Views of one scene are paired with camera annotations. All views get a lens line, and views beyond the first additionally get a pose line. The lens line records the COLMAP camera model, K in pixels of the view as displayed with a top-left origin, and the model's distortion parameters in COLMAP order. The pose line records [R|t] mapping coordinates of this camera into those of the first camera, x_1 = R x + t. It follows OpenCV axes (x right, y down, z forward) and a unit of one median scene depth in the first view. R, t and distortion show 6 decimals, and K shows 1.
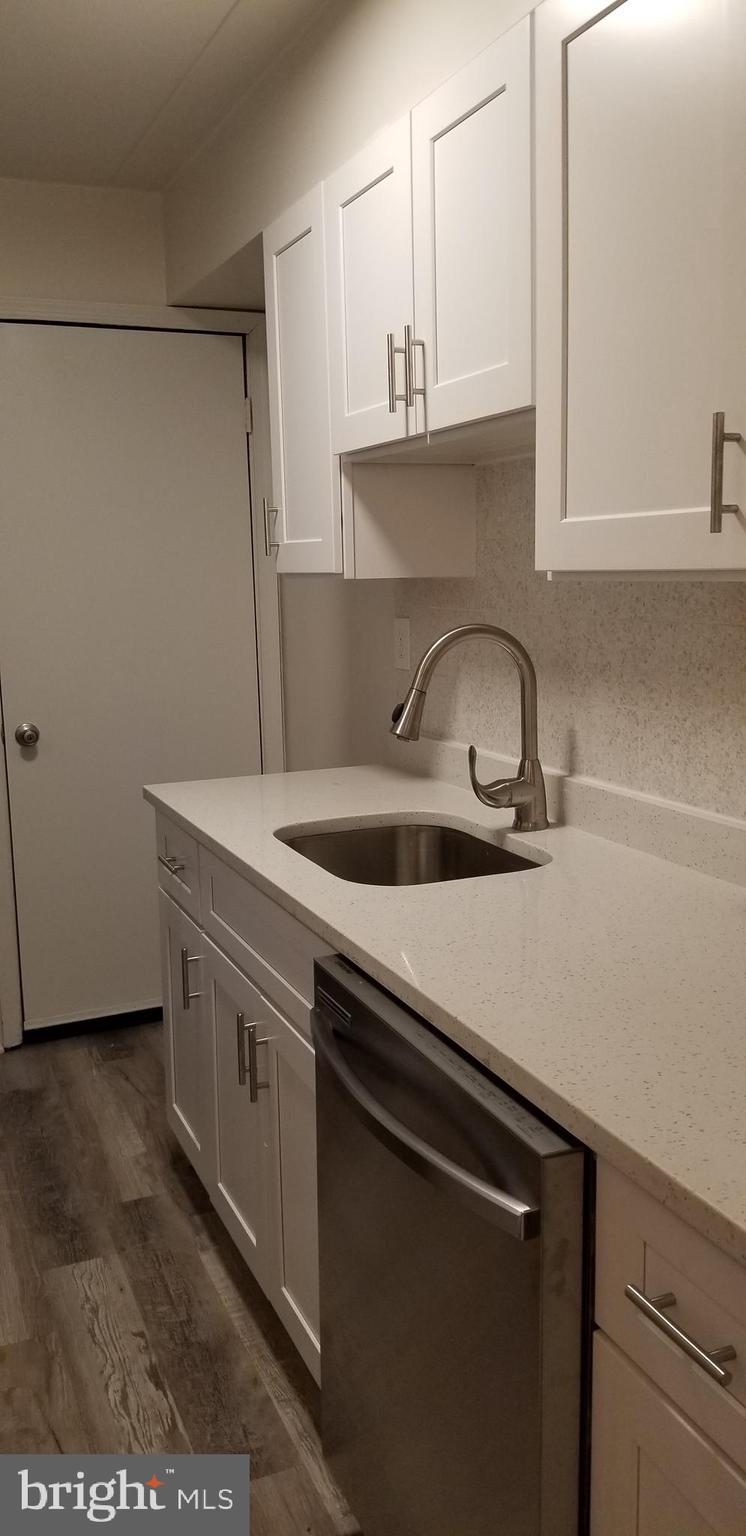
lens RADIAL K [[1239.0, 0, 373.0], [0, 1239.0, 768.0], [0, 0, 1]] dist [-0.037845, -0.062967]
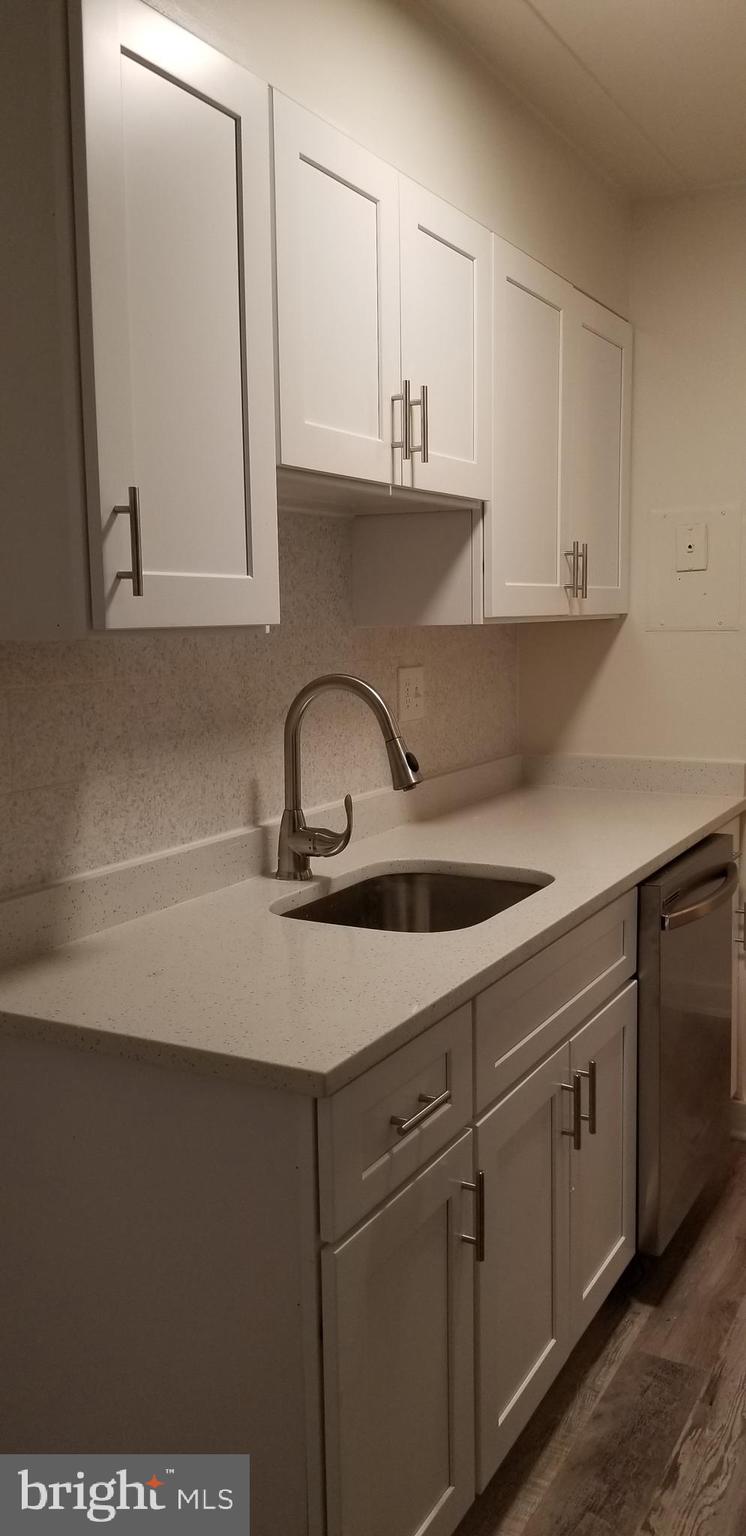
lens RADIAL K [[1239.0, 0, 373.0], [0, 1239.0, 768.0], [0, 0, 1]] dist [-0.037845, -0.062967]
pose [[-0.639664, -0.062485, 0.766111, -0.706943], [0.152676, 0.966503, 0.206306, -0.245338], [-0.753339, 0.248933, -0.608697, 1.606603]]
